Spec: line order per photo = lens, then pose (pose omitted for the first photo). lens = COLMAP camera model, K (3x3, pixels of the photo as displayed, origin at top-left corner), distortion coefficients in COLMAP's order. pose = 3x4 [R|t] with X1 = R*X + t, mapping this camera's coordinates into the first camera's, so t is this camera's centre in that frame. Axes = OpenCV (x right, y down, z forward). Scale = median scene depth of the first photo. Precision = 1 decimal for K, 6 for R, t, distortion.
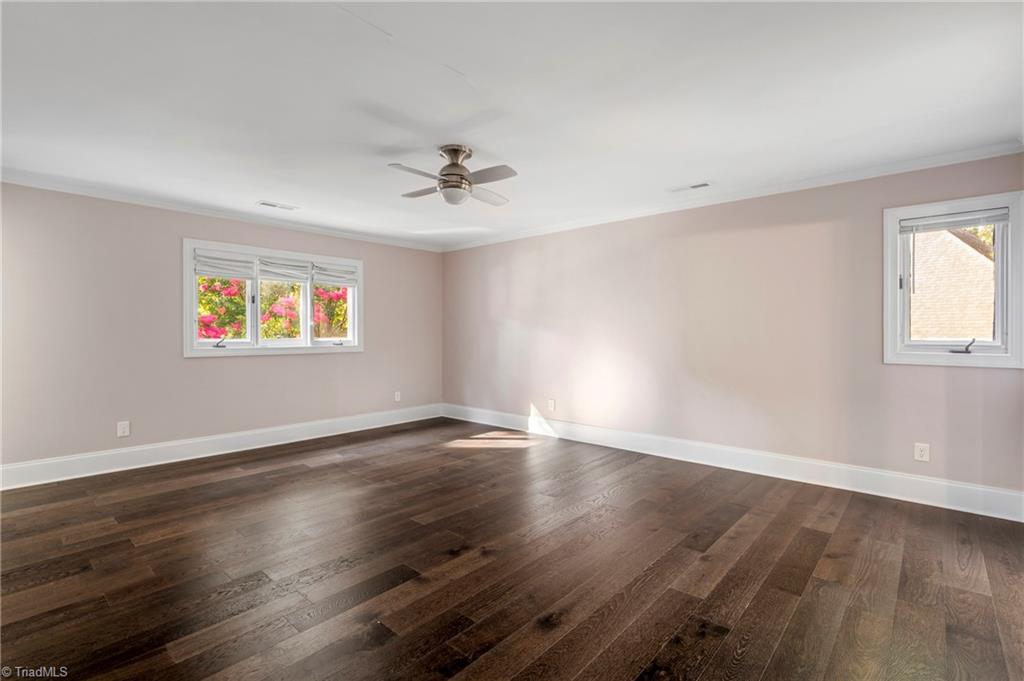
lens RADIAL K [[471.6, 0, 514.5], [0, 471.6, 336.4], [0, 0, 1]] dist [-0.004350, -0.000420]
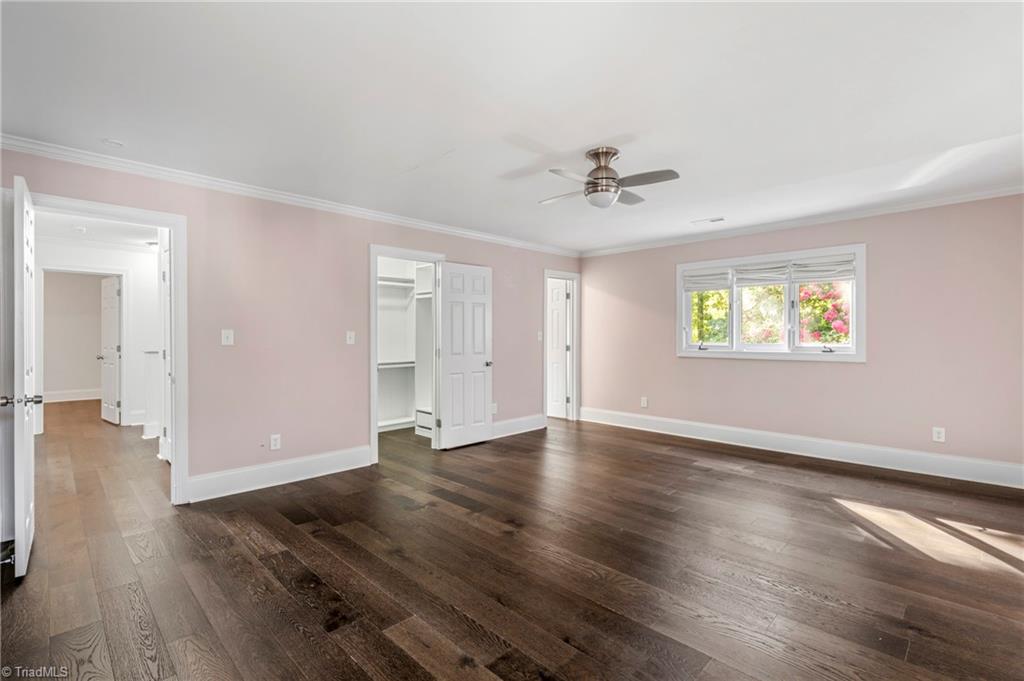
lens RADIAL K [[471.6, 0, 514.4], [0, 471.6, 338.8], [0, 0, 1]] dist [-0.004350, -0.000420]
pose [[-0.059824, 0.005671, -0.998193, 0.674686], [-0.006580, 0.999960, 0.006076, -0.009437], [0.998187, 0.006932, -0.059785, 0.679947]]
